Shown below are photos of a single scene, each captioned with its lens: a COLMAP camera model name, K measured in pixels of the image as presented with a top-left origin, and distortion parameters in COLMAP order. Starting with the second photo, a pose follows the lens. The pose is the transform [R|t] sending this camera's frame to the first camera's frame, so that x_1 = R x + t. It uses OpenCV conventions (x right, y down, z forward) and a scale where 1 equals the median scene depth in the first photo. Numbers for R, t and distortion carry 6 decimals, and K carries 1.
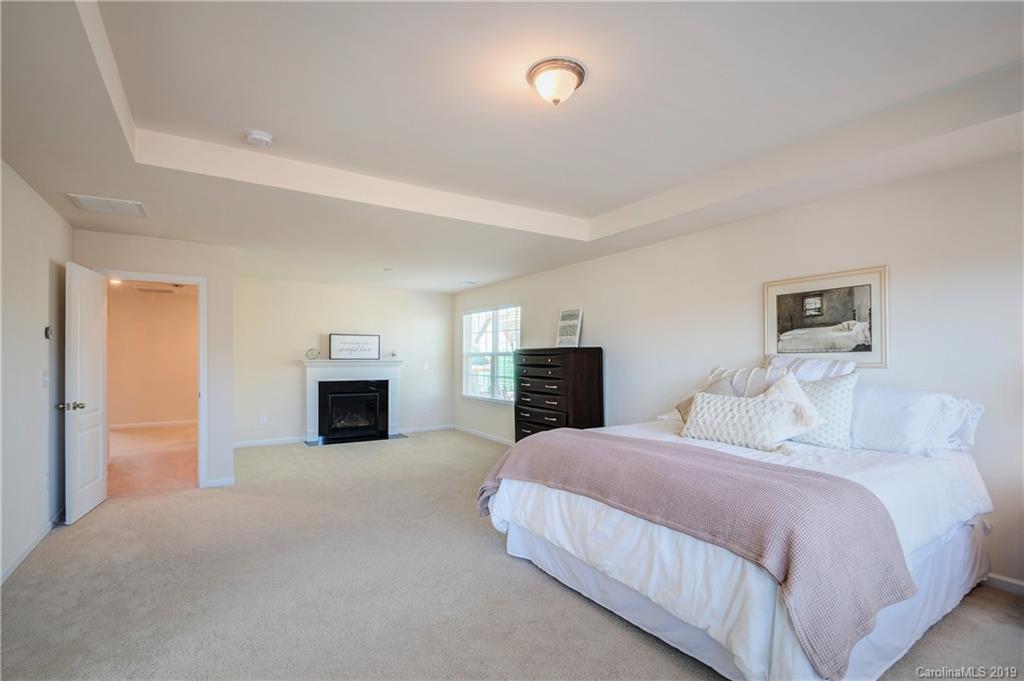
lens RADIAL K [[481.0, 0, 511.4], [0, 481.0, 357.1], [0, 0, 1]] dist [-0.003156, -0.000401]
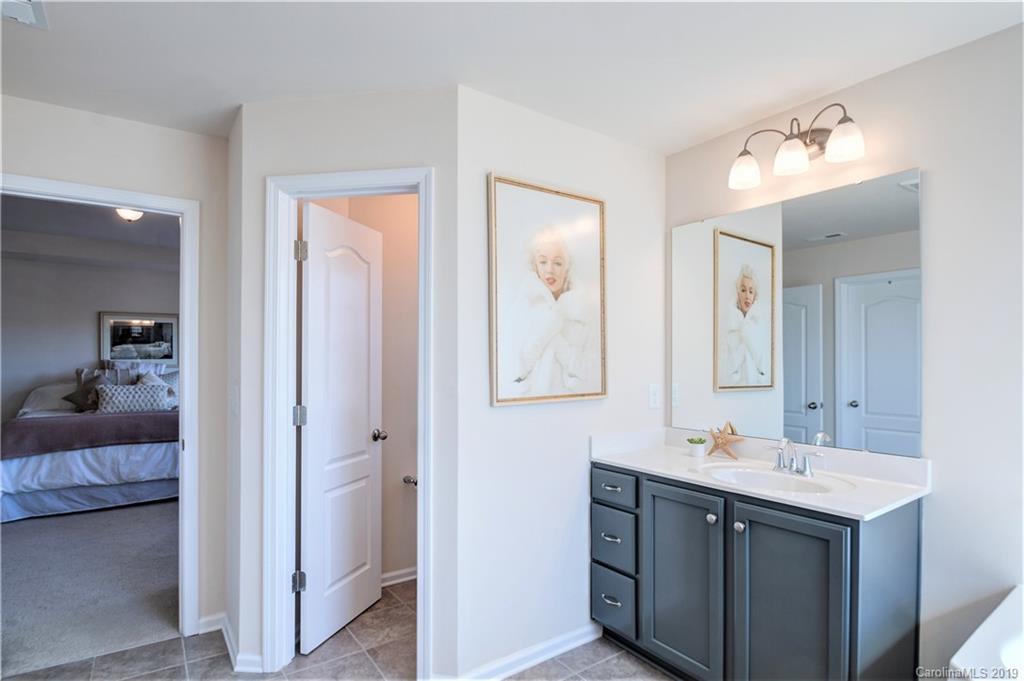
lens RADIAL K [[522.4, 0, 512.6], [0, 522.4, 359.9], [0, 0, 1]] dist [0.001696, -0.014920]
pose [[-0.051398, -0.000905, 0.998678, -1.369065], [-0.002260, 0.999997, 0.000790, -0.011065], [-0.998676, -0.002216, -0.051400, -0.234420]]
